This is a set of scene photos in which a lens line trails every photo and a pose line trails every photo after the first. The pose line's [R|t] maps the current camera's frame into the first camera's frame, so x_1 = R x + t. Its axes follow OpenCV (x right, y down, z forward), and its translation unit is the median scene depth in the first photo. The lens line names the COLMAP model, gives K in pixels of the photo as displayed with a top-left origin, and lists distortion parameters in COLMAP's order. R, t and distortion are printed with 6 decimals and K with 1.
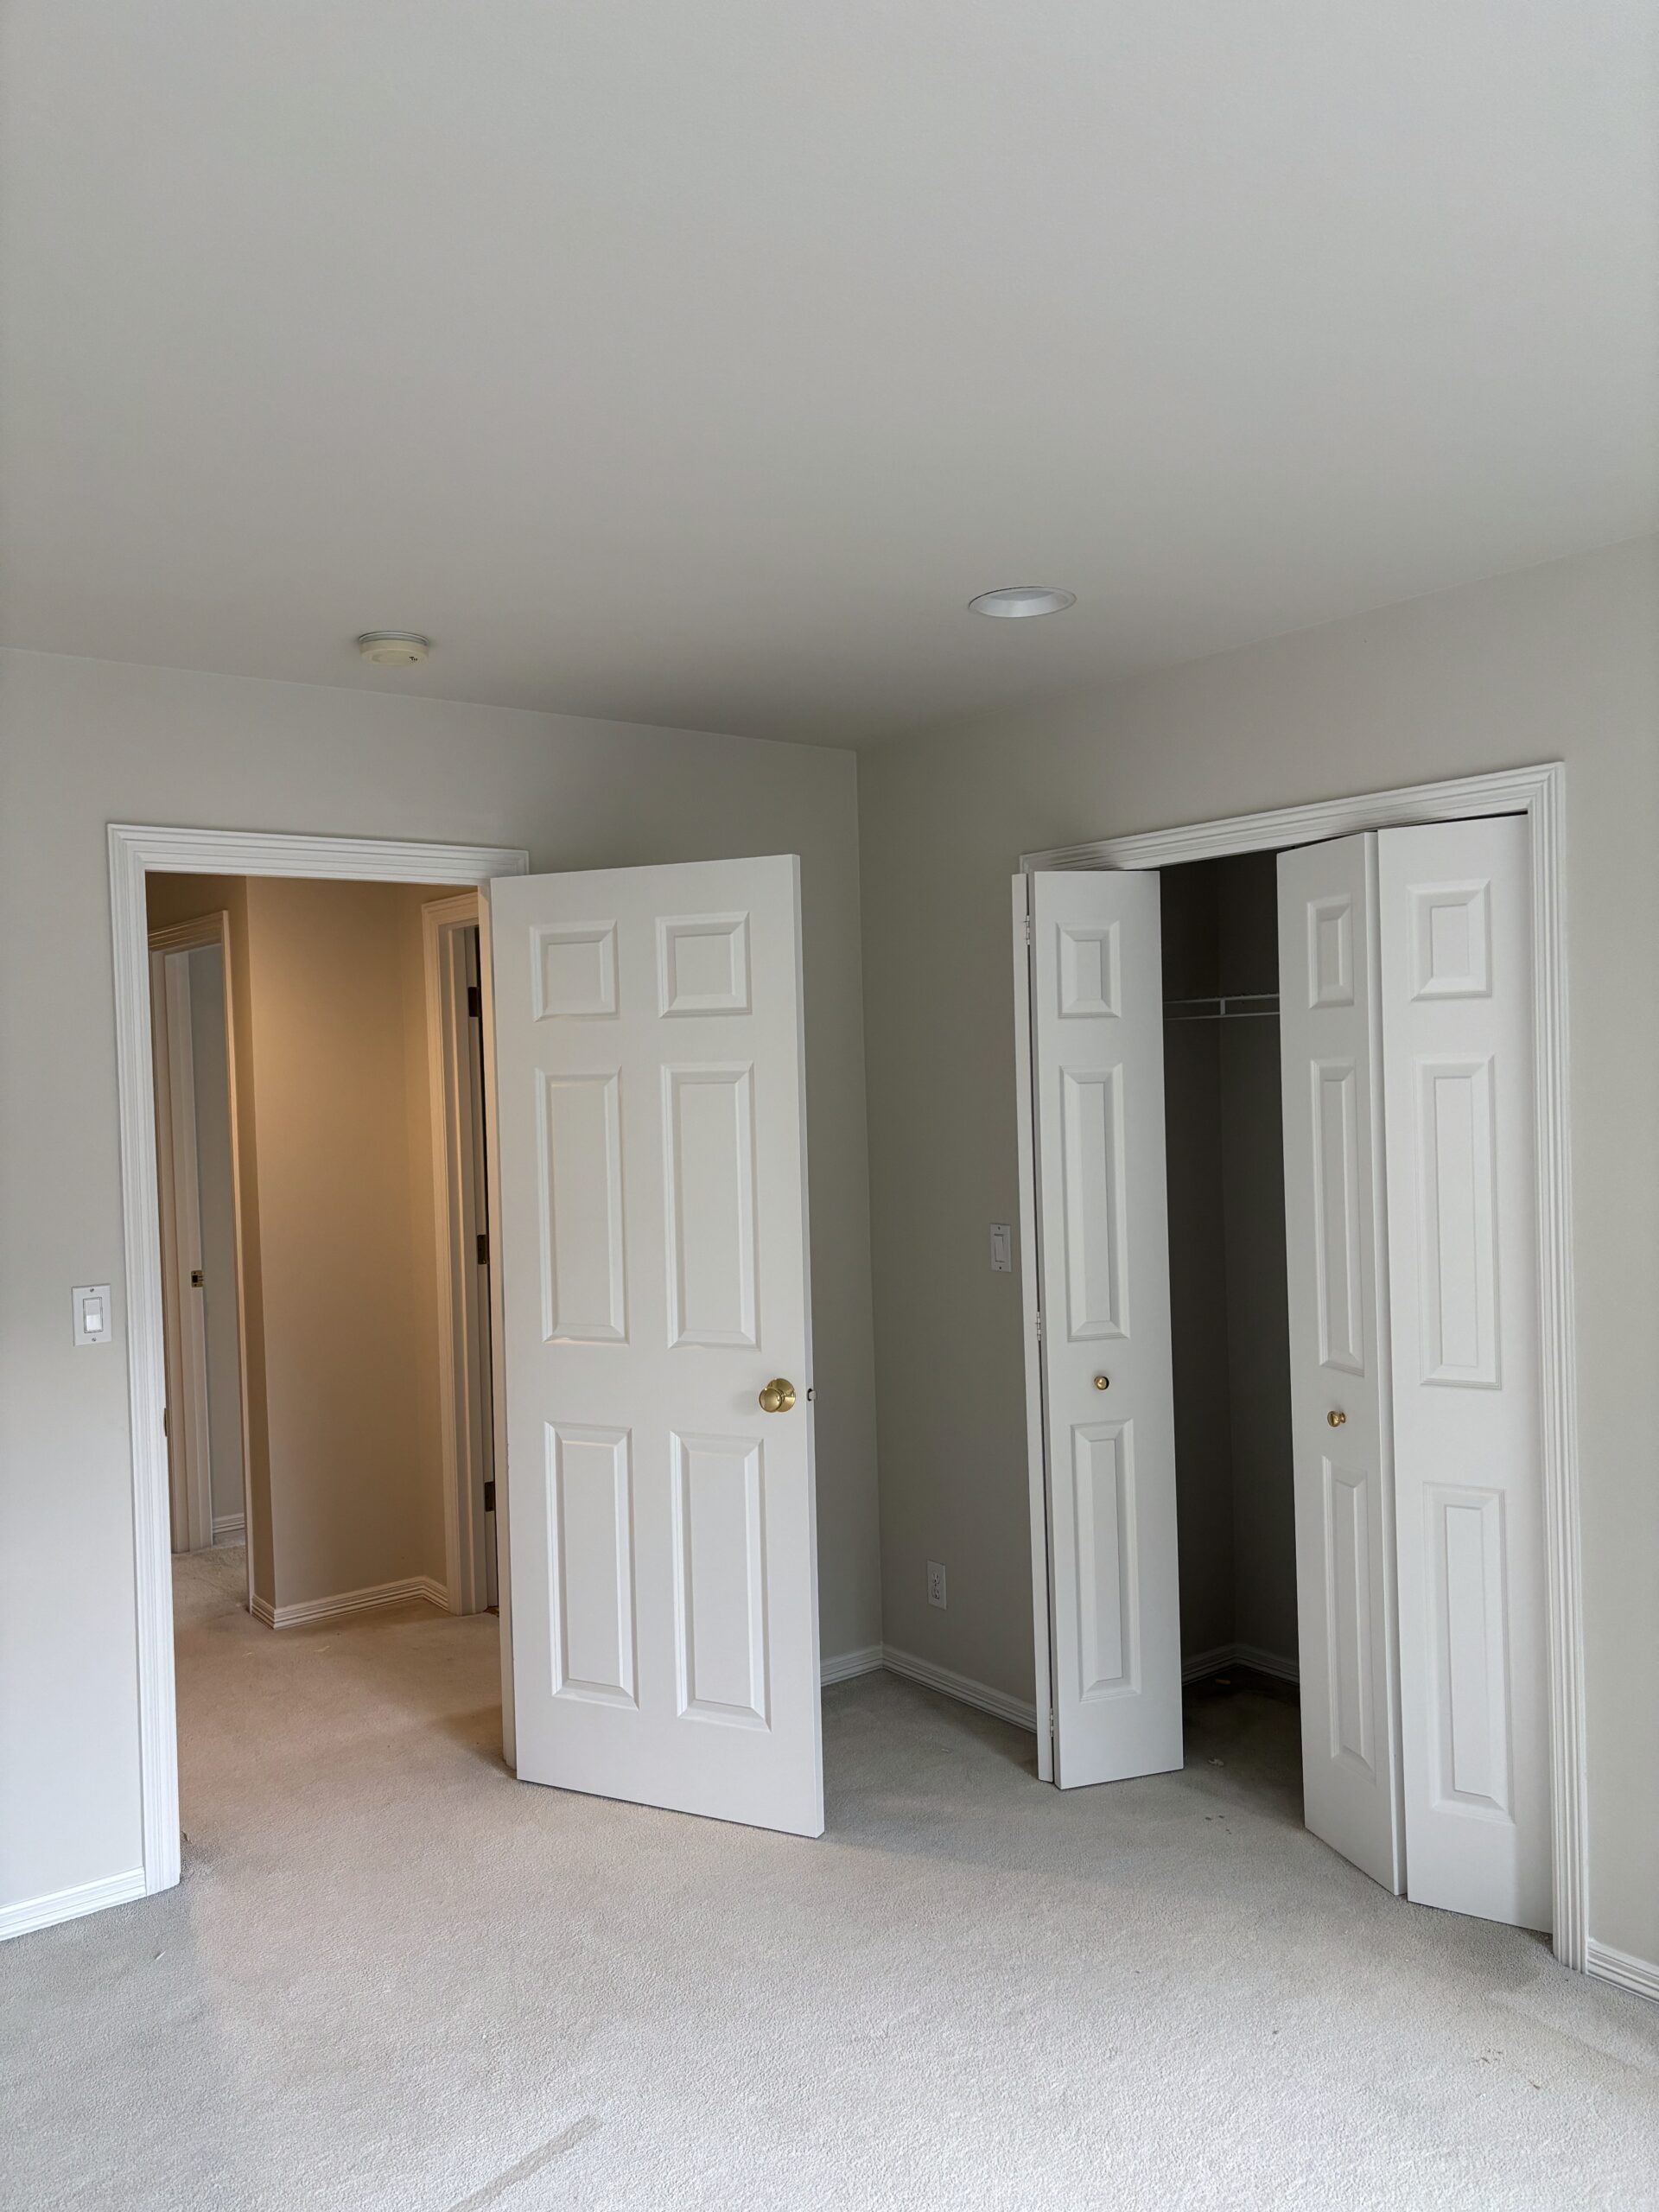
lens RADIAL K [[1665.7, 0, 829.5], [0, 1665.7, 1106.0], [0, 0, 1]] dist [0.026562, -0.037577]
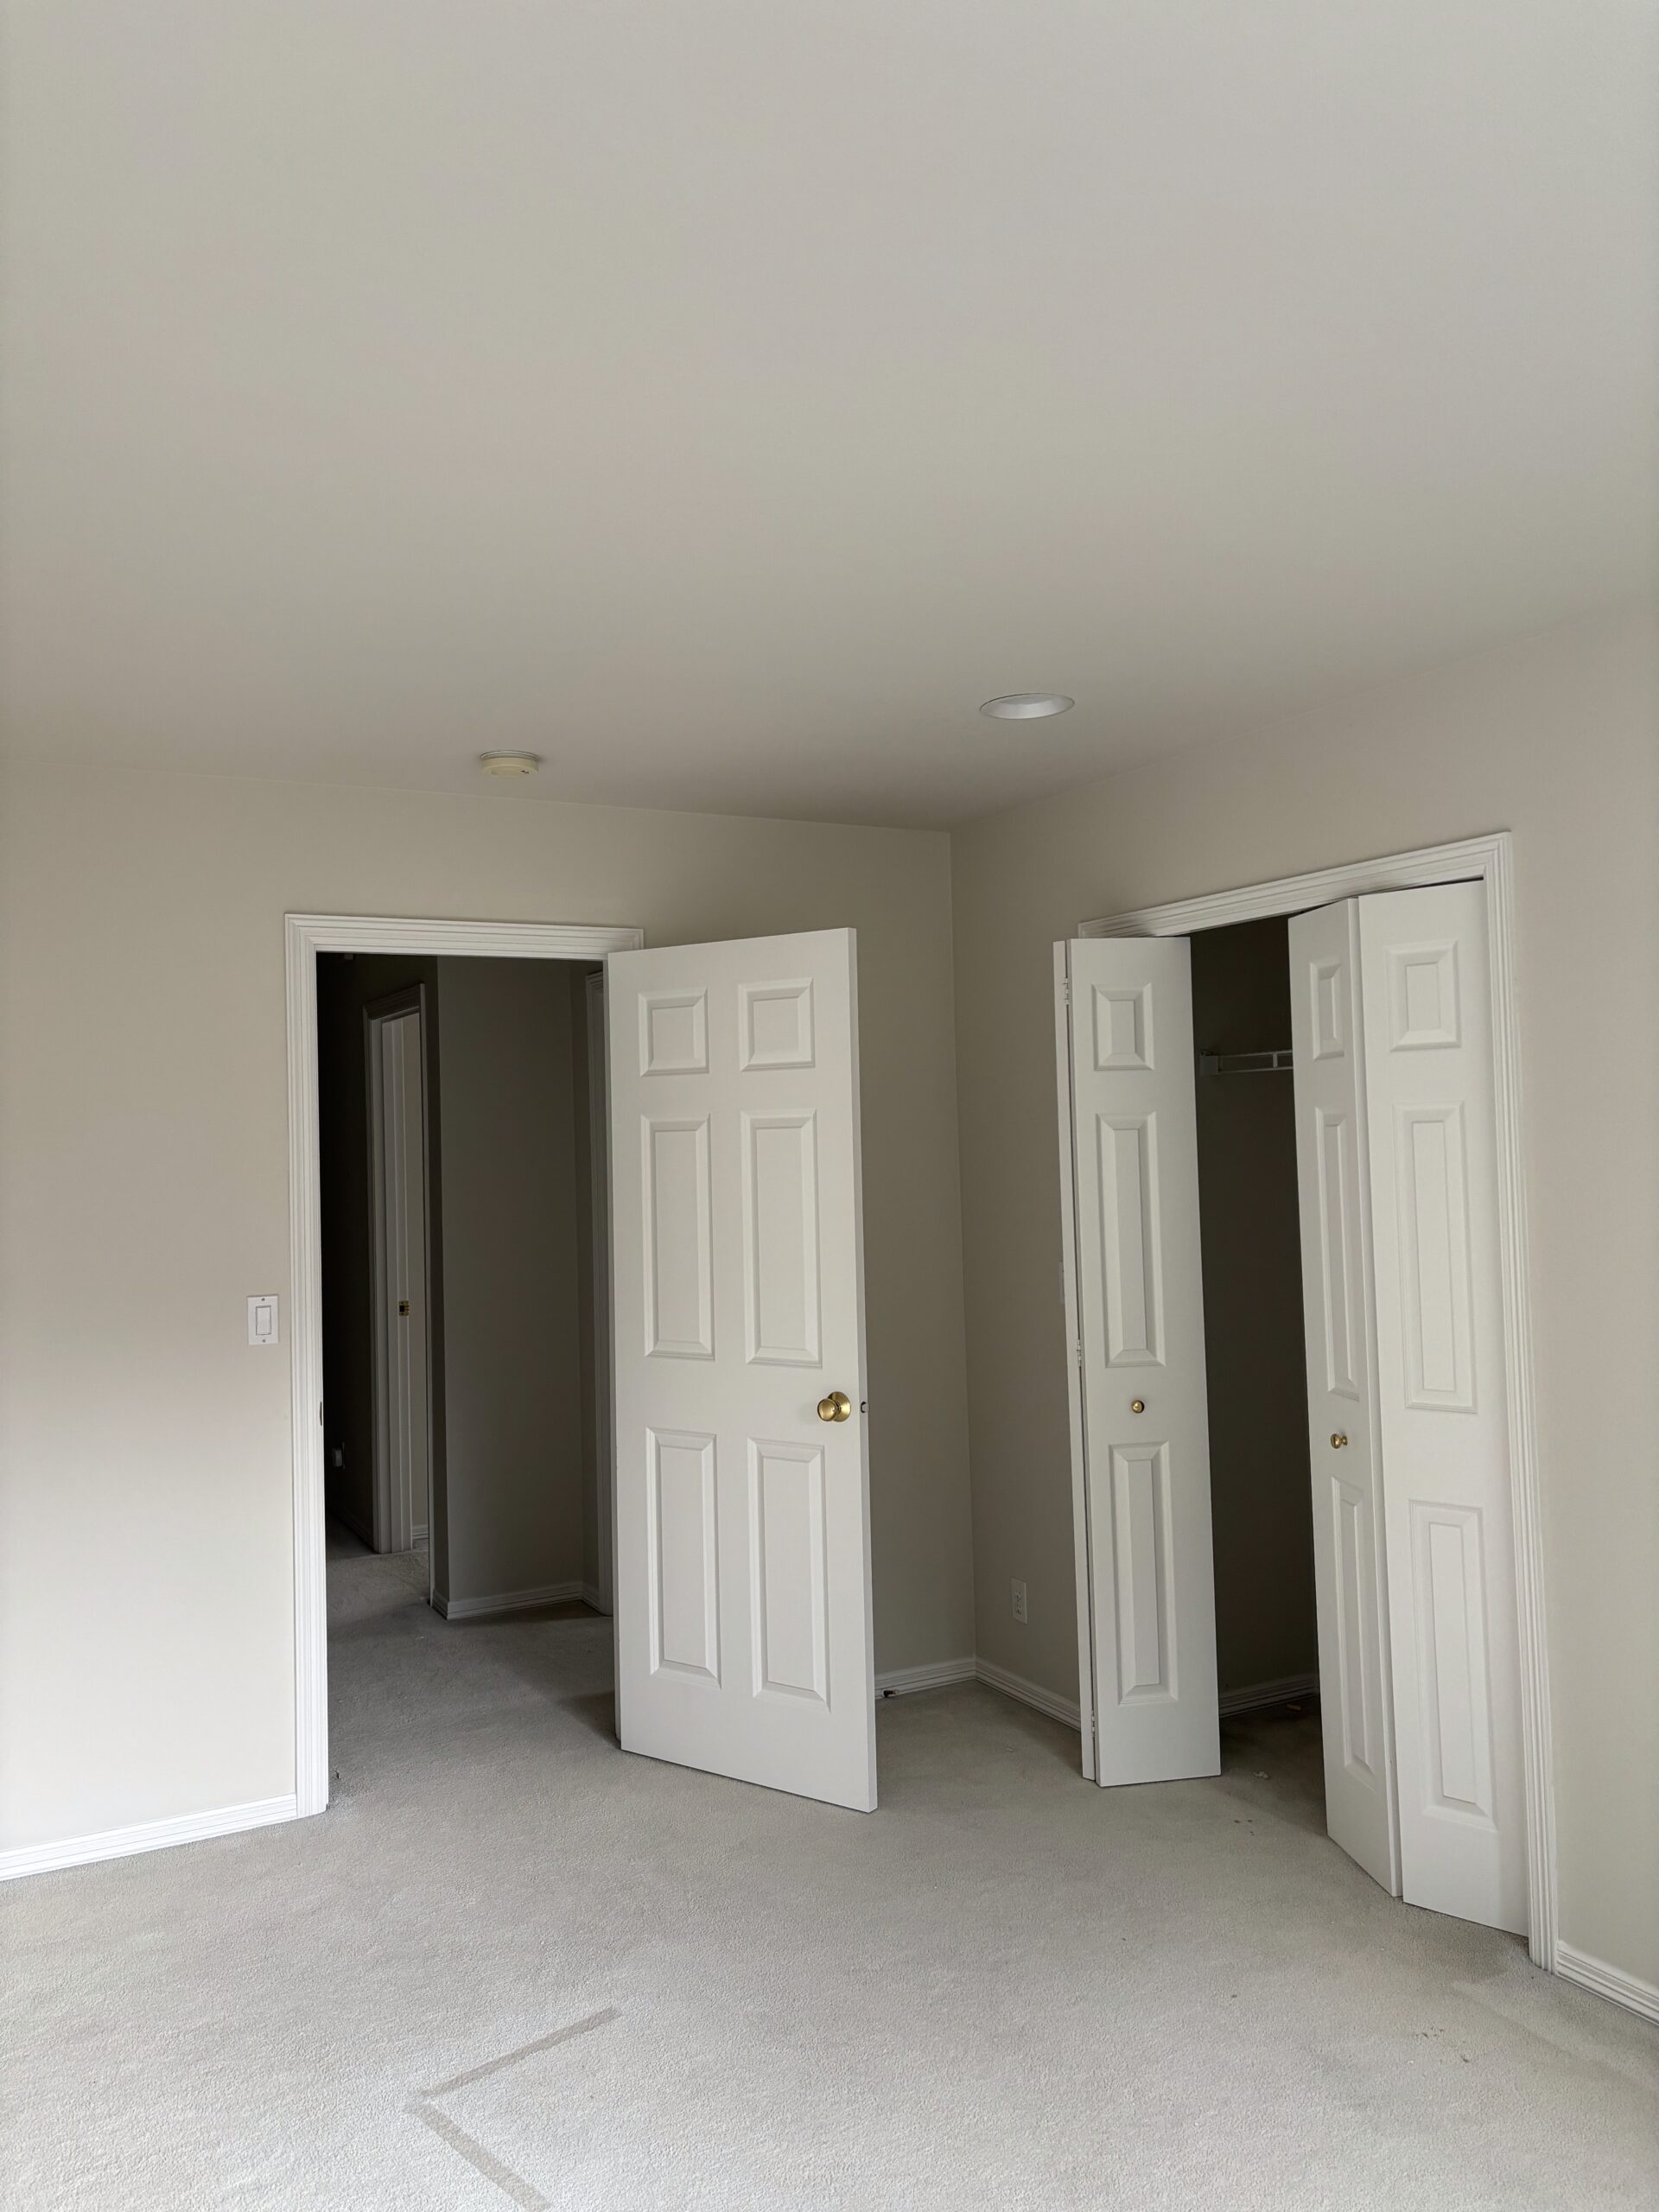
lens RADIAL K [[1665.8, 0, 826.6], [0, 1665.8, 1089.3], [0, 0, 1]] dist [0.010641, -0.006821]
pose [[0.986096, -0.002273, -0.166162, 0.150826], [-0.006453, 0.998629, -0.051951, 0.018374], [0.166052, 0.052301, 0.984729, -0.116585]]
